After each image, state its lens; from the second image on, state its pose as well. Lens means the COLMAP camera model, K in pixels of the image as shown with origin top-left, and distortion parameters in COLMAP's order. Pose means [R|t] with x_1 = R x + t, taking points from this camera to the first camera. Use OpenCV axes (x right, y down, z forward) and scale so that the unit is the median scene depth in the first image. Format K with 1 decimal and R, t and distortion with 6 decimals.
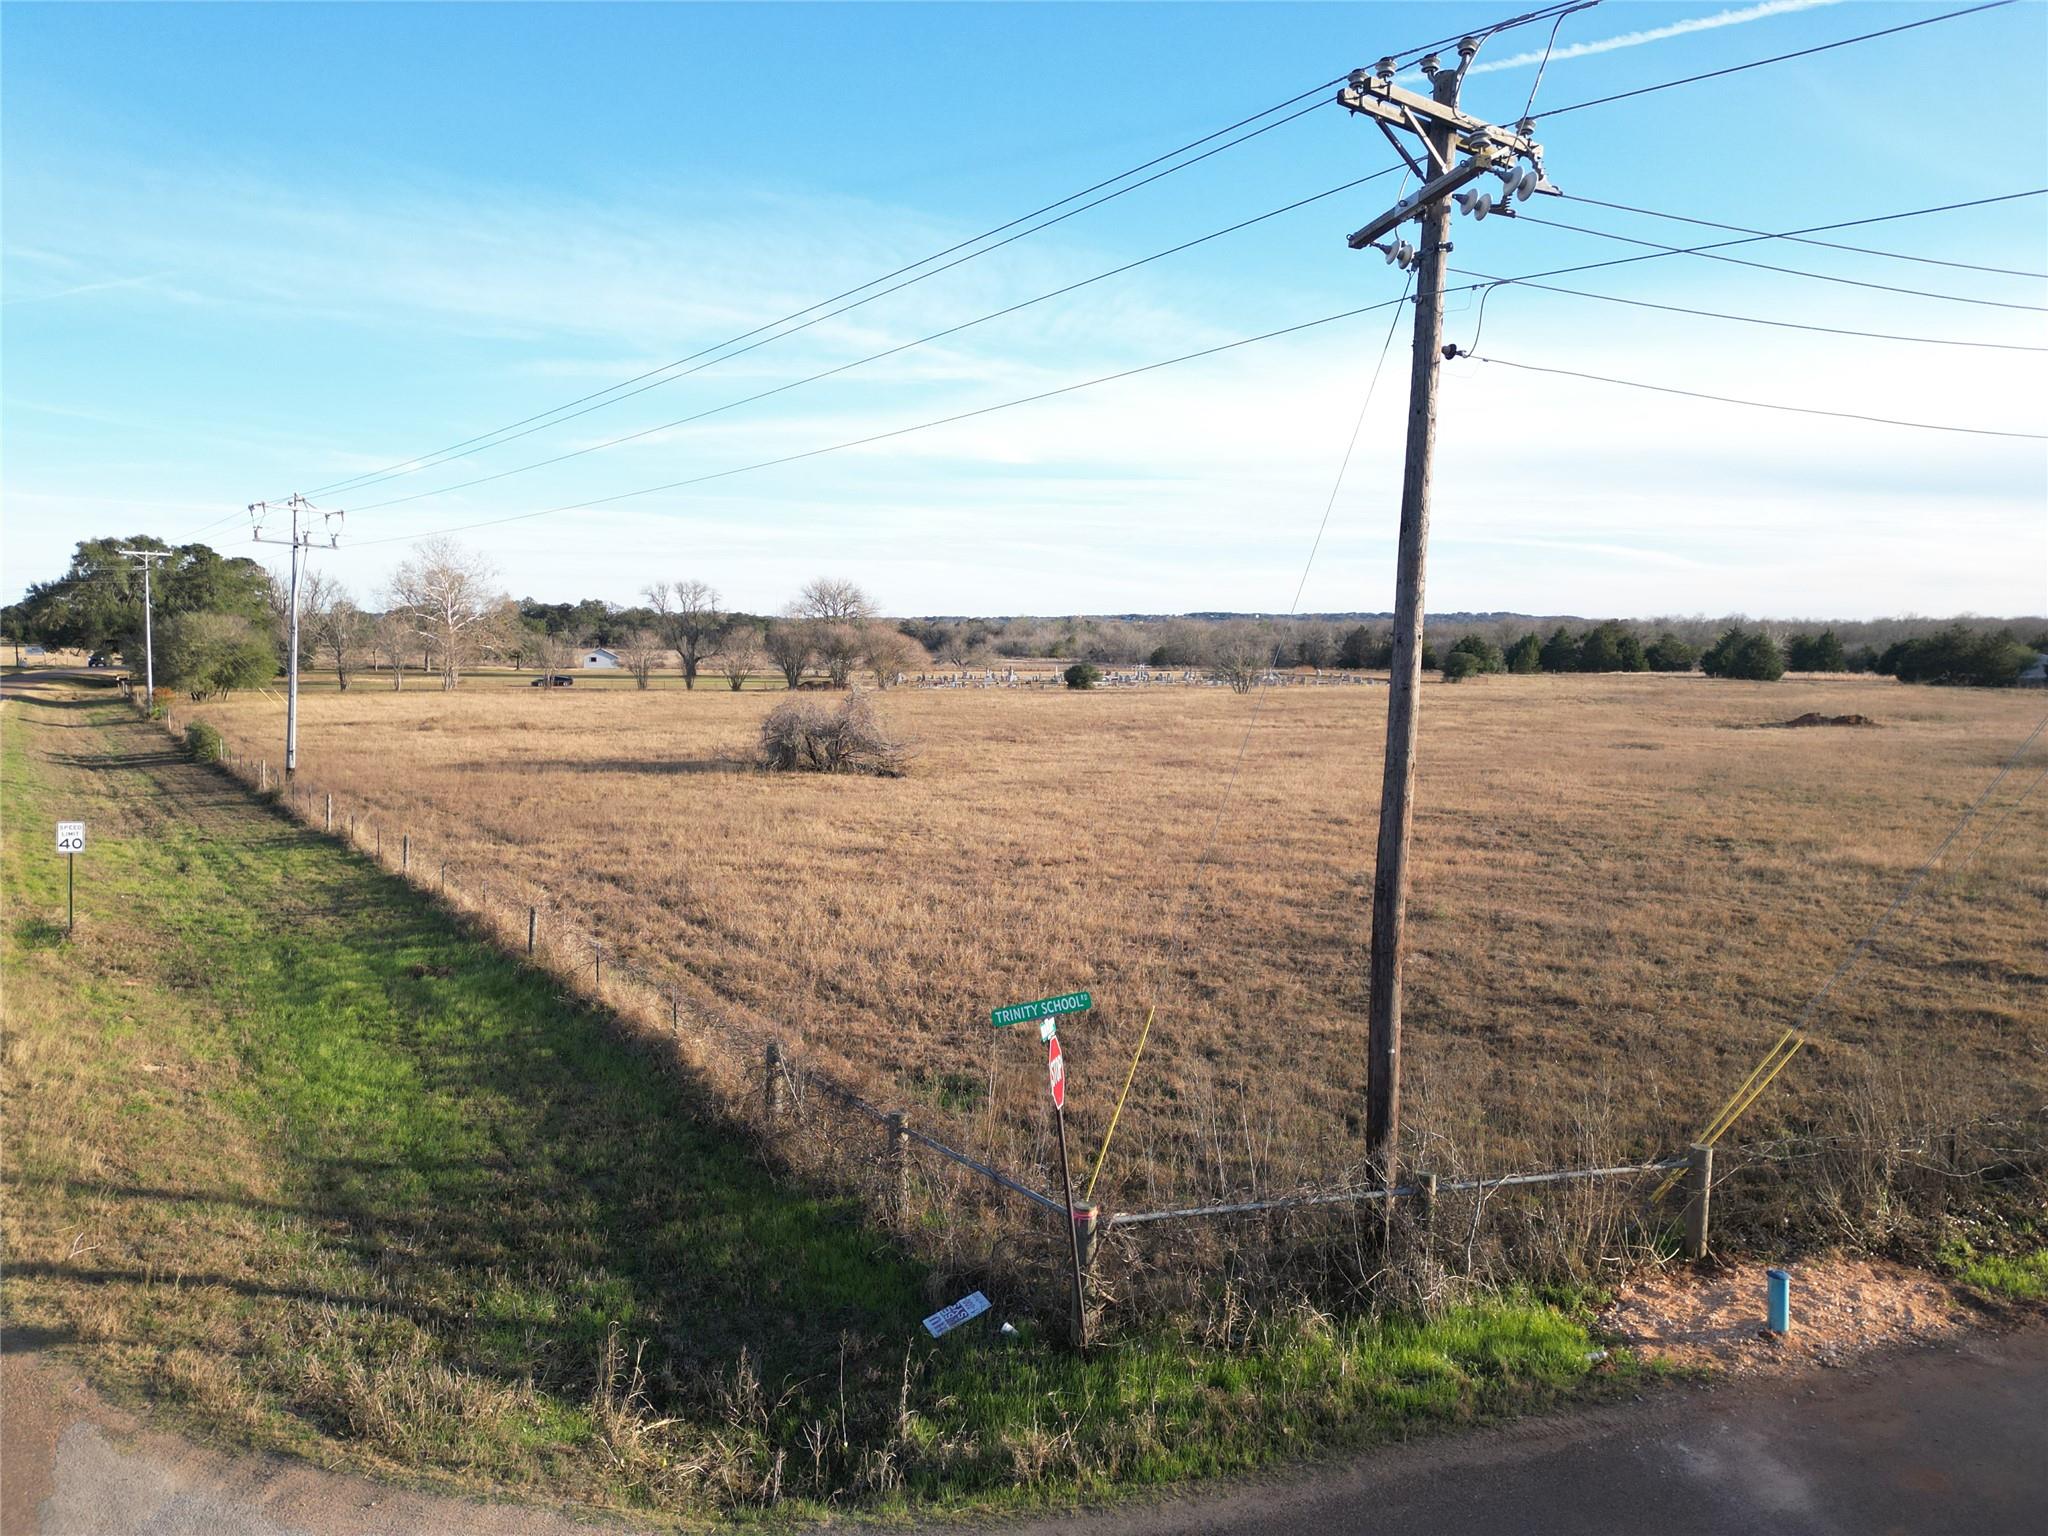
lens RADIAL K [[1417.8, 0, 1025.7], [0, 1417.8, 773.9], [0, 0, 1]] dist [0.077014, -0.075784]
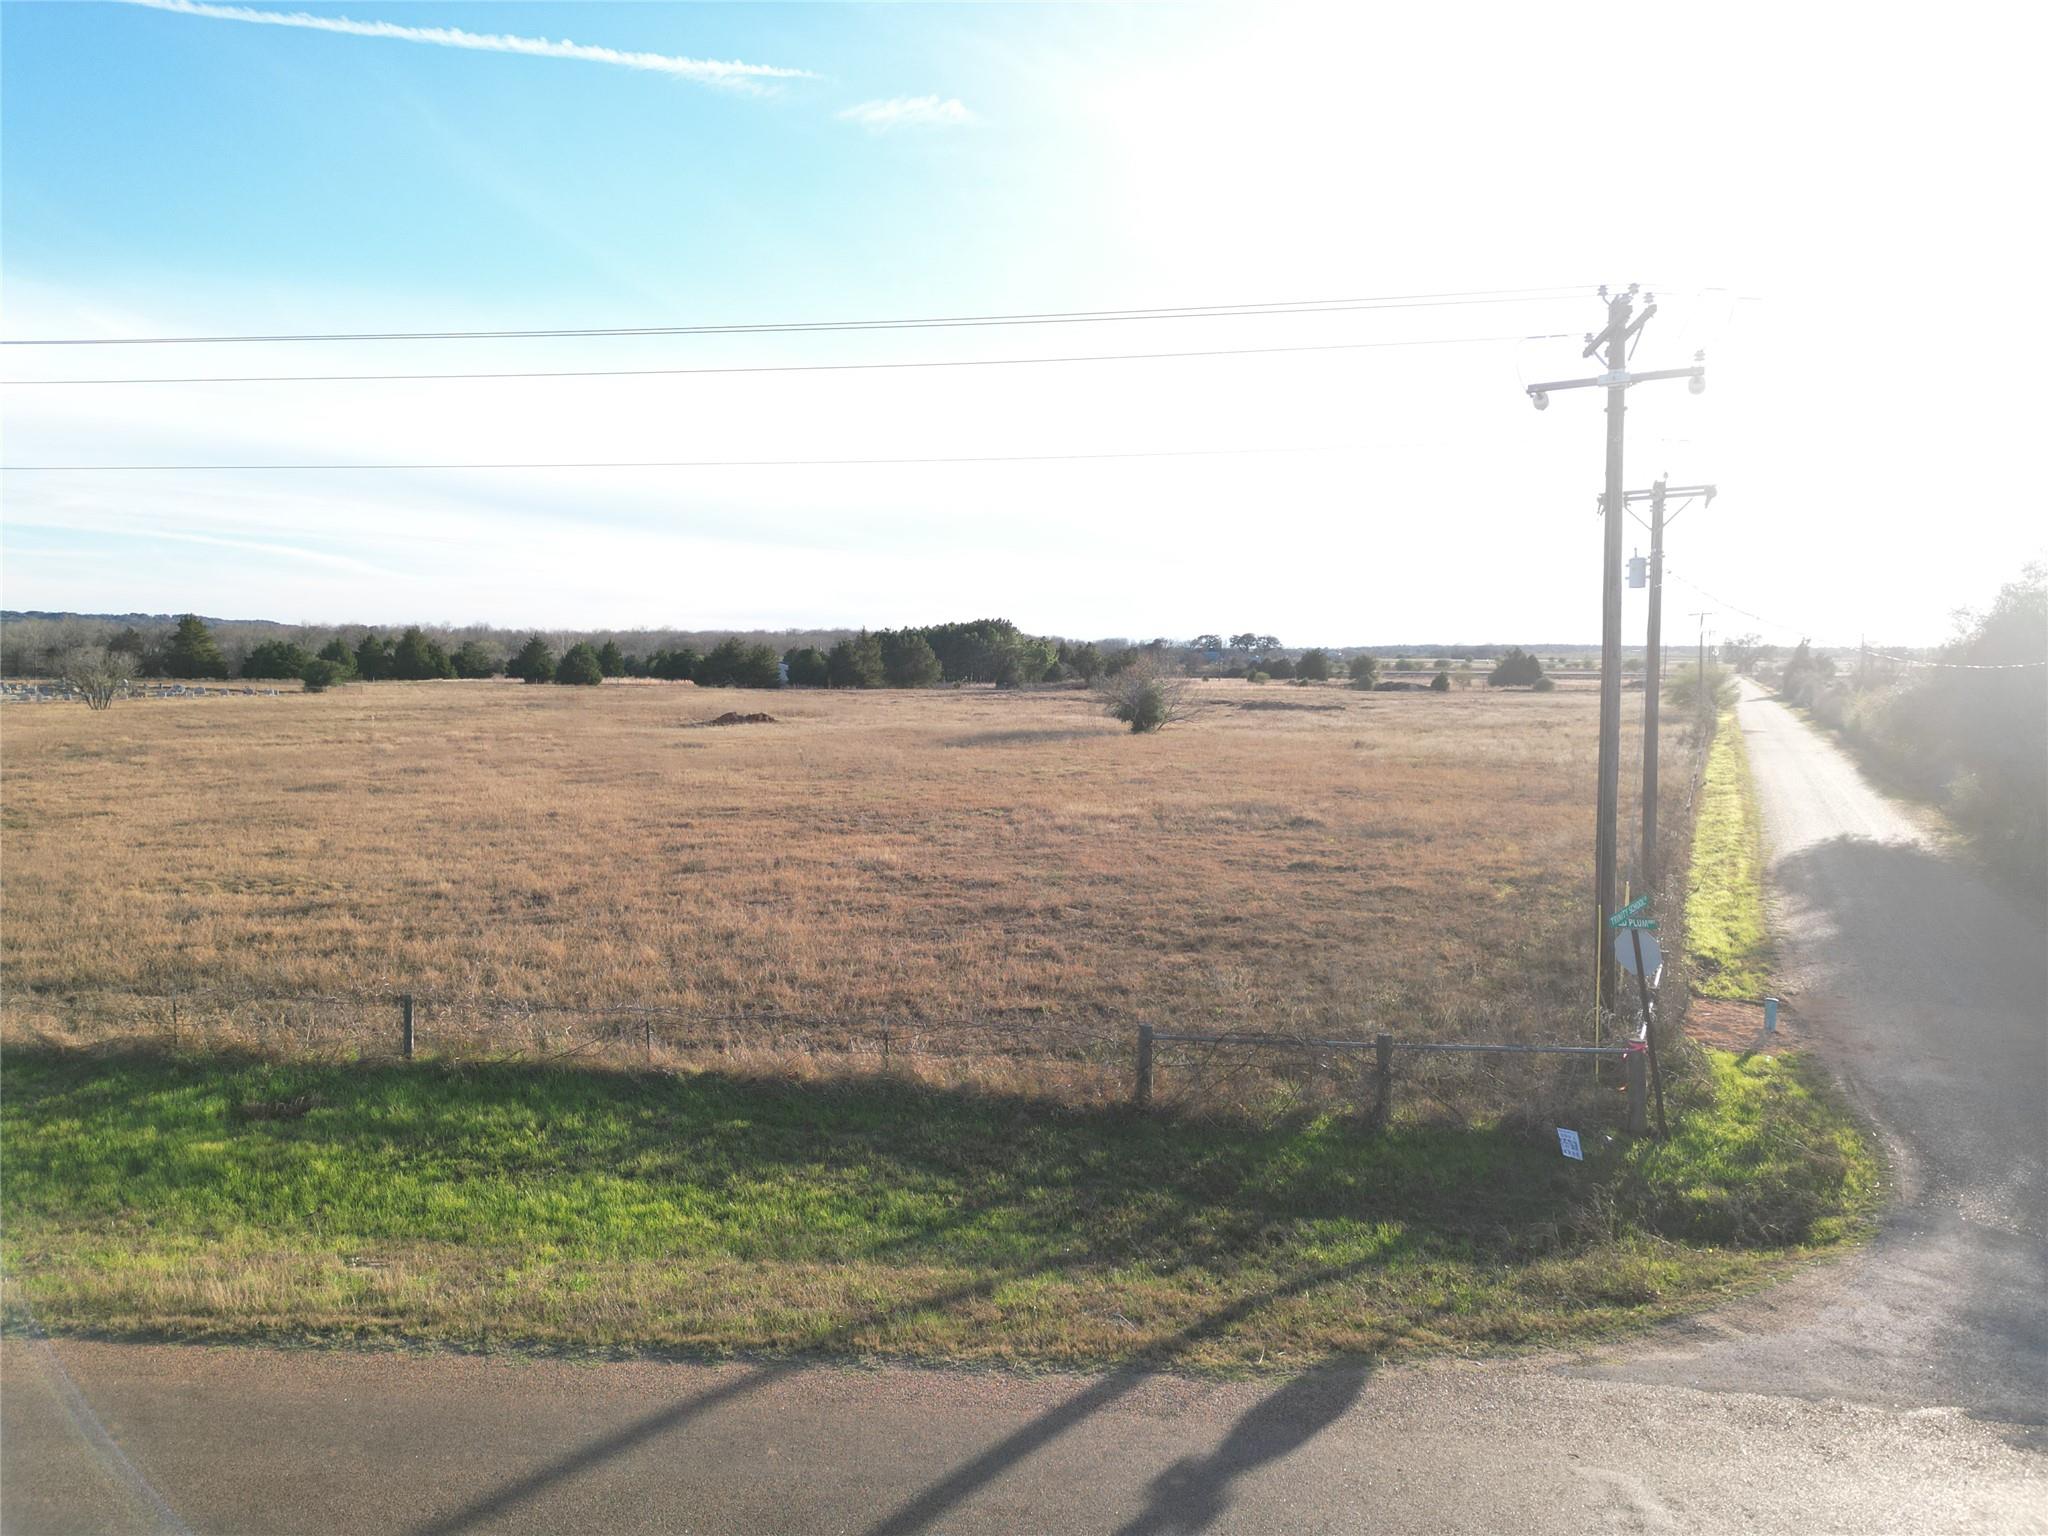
lens RADIAL K [[1417.8, 0, 1025.7], [0, 1417.8, 773.9], [0, 0, 1]] dist [0.077014, -0.075784]
pose [[0.670798, -0.062818, 0.738975, -0.100577], [0.066254, 0.997498, 0.024653, -0.003580], [-0.738674, 0.032423, 0.673282, 0.031914]]
